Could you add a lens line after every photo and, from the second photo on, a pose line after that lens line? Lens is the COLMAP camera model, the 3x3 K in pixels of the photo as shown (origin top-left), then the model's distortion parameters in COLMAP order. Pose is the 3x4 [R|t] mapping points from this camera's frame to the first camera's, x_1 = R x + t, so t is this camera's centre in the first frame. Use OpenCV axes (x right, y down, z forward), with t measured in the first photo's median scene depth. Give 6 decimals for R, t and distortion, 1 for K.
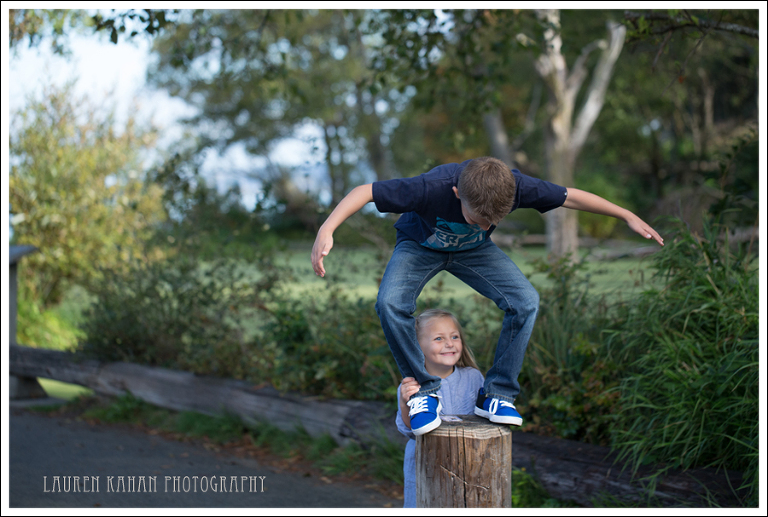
lens RADIAL K [[2255.6, 0, 380.0], [0, 2255.6, 266.0], [0, 0, 1]] dist [0.051790, 0.000000]
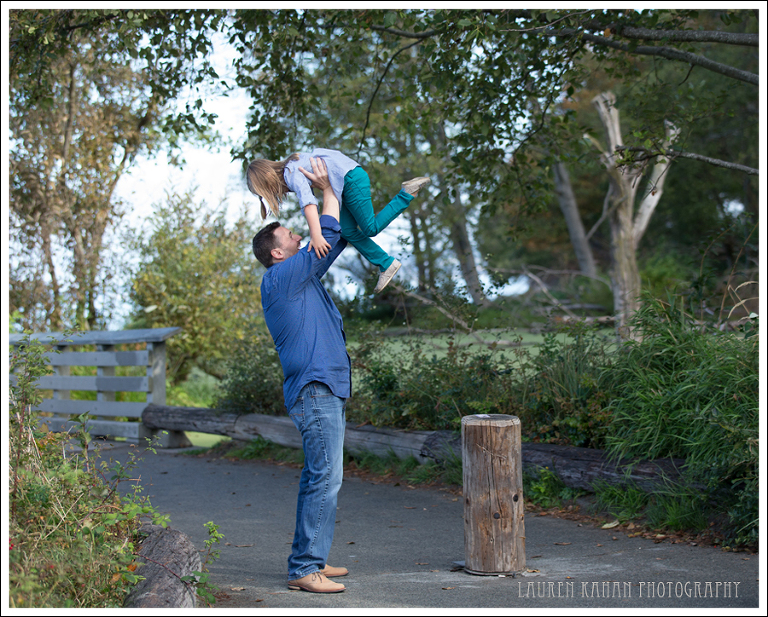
lens RADIAL K [[2295.3, 0, 387.0], [0, 2295.3, 301.3], [0, 0, 1]] dist [0.104241, 0.000000]
pose [[0.999048, -0.023256, -0.036918, 0.015107], [0.022374, 0.999458, -0.024129, 0.014204], [0.037460, 0.023280, 0.999027, -0.386496]]
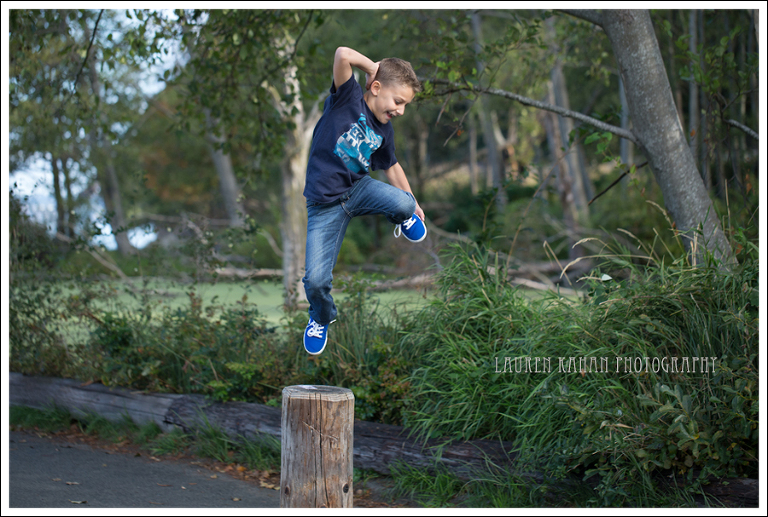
lens RADIAL K [[2255.6, 0, 381.9], [0, 2255.6, 262.8], [0, 0, 1]] dist [0.051790, 0.000000]
pose [[0.991146, 0.019746, 0.131297, -0.060492], [-0.017336, 0.999660, -0.019479, 0.011780], [-0.131637, 0.017030, 0.991152, -0.190912]]
